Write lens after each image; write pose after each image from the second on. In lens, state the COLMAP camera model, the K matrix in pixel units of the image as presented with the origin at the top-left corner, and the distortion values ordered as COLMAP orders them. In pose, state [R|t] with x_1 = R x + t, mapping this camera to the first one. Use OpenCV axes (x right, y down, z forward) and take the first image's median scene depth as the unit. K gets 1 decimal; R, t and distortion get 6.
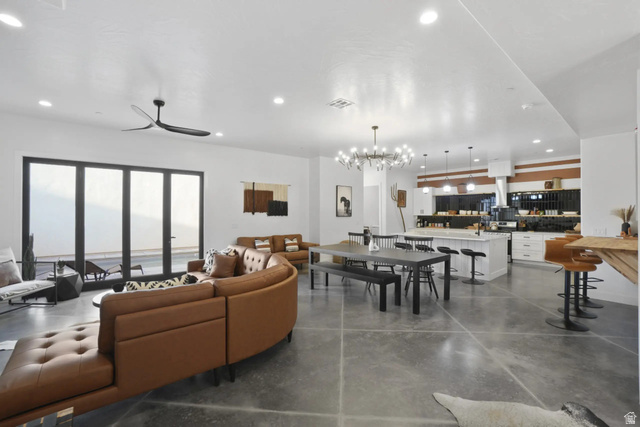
lens RADIAL K [[285.4, 0, 315.6], [0, 285.4, 213.0], [0, 0, 1]] dist [-0.041312, 0.011347]
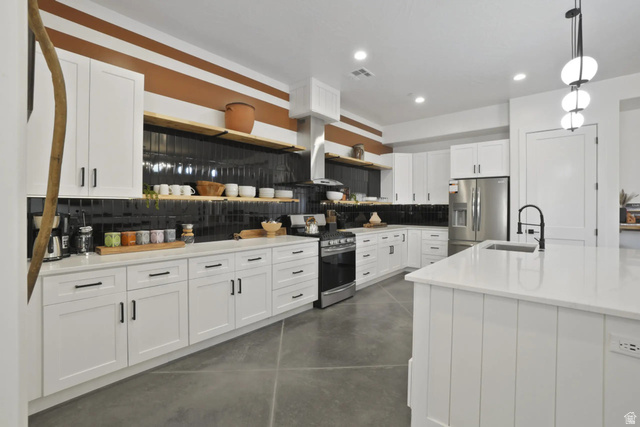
lens RADIAL K [[285.4, 0, 322.5], [0, 285.4, 211.4], [0, 0, 1]] dist [-0.041312, 0.011347]
pose [[-0.156066, -0.018010, 0.987582, 0.216611], [-0.007190, 0.999828, 0.017097, 0.019800], [-0.987721, -0.004432, -0.156168, 1.189142]]
